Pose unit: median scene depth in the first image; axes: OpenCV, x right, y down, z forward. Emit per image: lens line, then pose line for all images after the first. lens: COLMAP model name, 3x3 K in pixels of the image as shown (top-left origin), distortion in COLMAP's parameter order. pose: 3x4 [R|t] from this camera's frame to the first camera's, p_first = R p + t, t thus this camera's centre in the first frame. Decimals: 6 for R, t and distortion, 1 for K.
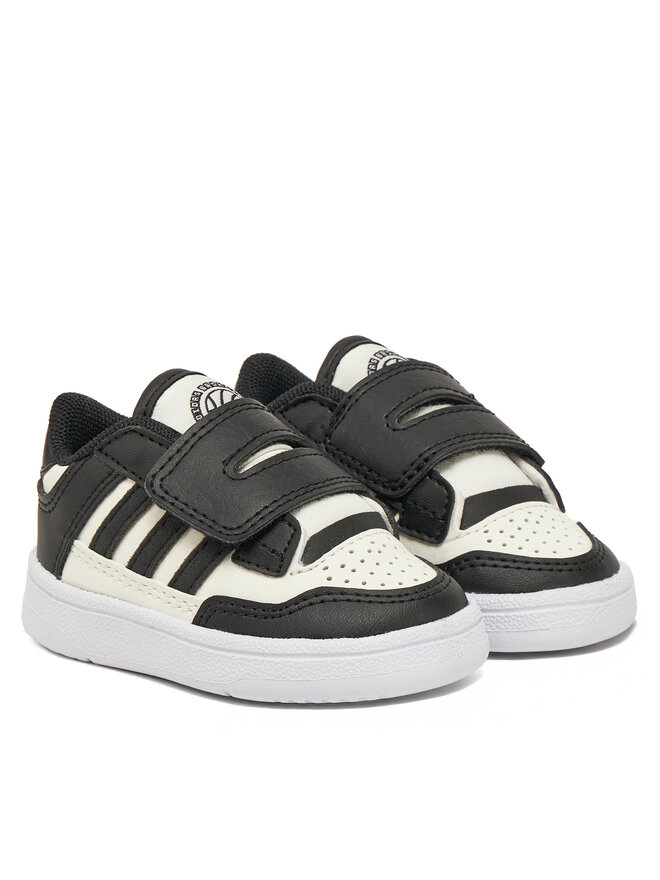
lens RADIAL K [[2534.4, 0, 329.7], [0, 2534.4, 441.3], [0, 0, 1]] dist [-0.287682, 0.000000]
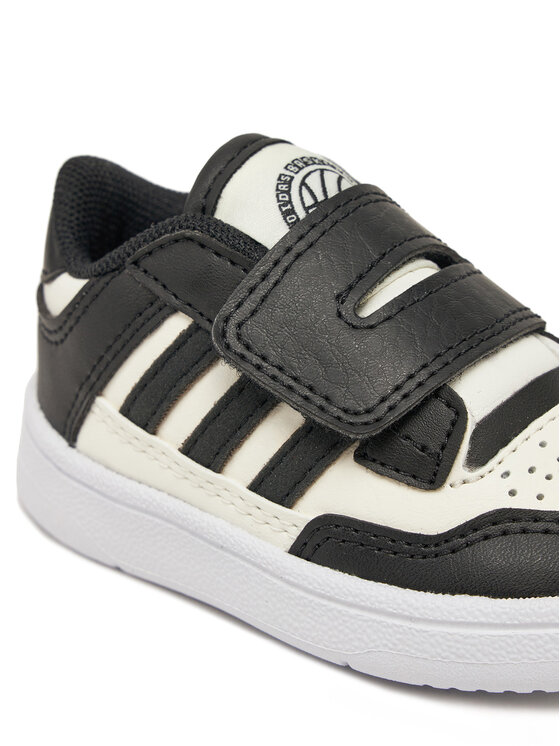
lens RADIAL K [[2148.5, 0, 280.9], [0, 2148.5, 370.9], [0, 0, 1]] dist [-0.287682, 0.000000]
pose [[0.999954, -0.001559, 0.009461, -0.060726], [0.000179, 0.989561, 0.144117, -0.050536], [-0.009587, -0.144109, 0.989515, 0.465631]]
